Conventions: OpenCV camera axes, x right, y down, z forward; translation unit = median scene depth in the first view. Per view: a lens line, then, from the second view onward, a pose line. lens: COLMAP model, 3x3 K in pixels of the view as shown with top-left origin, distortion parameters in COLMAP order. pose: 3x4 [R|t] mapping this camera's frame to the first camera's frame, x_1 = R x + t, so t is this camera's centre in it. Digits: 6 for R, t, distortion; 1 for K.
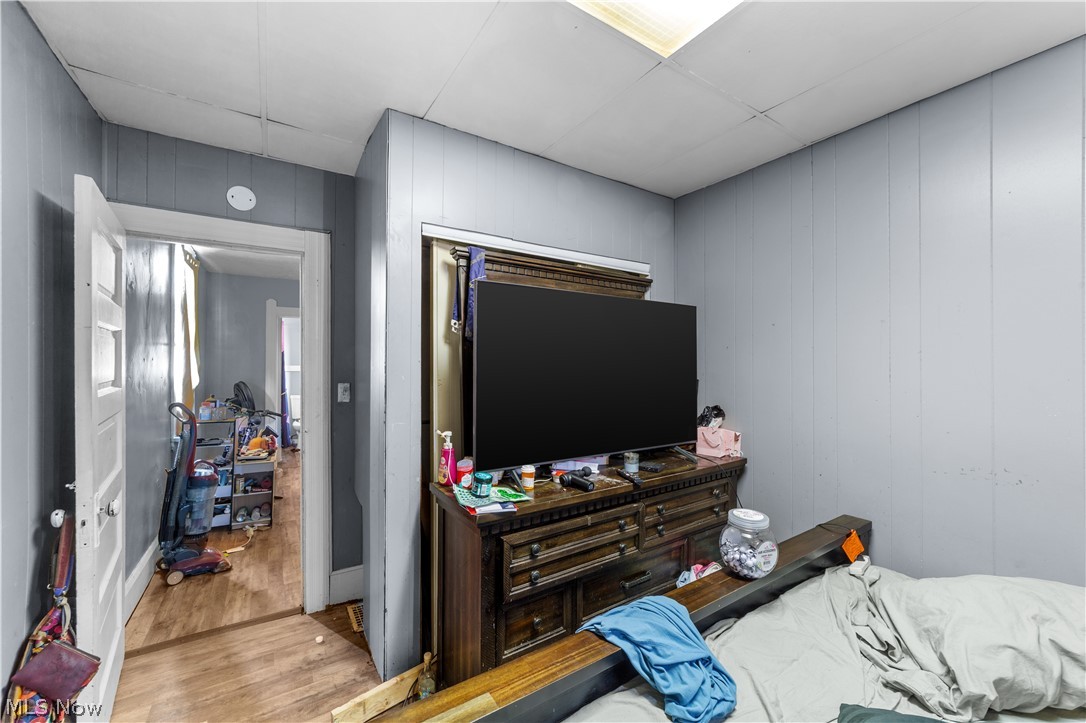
lens RADIAL K [[422.0, 0, 543.5], [0, 422.0, 362.4], [0, 0, 1]] dist [-0.002124, 0.000344]
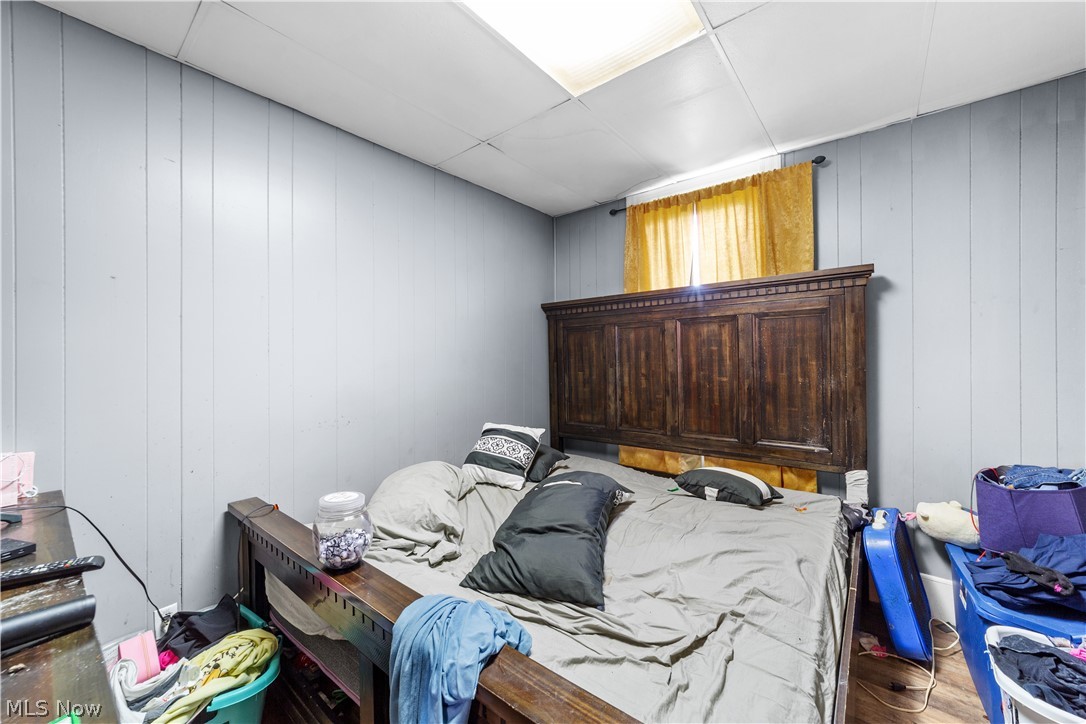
lens RADIAL K [[422.0, 0, 541.1], [0, 422.0, 359.0], [0, 0, 1]] dist [-0.002124, 0.000344]
pose [[-0.307957, 0.001449, 0.951399, -0.375132], [0.005647, 0.999984, 0.000305, 0.055601], [-0.951384, 0.005466, -0.307960, 0.665655]]
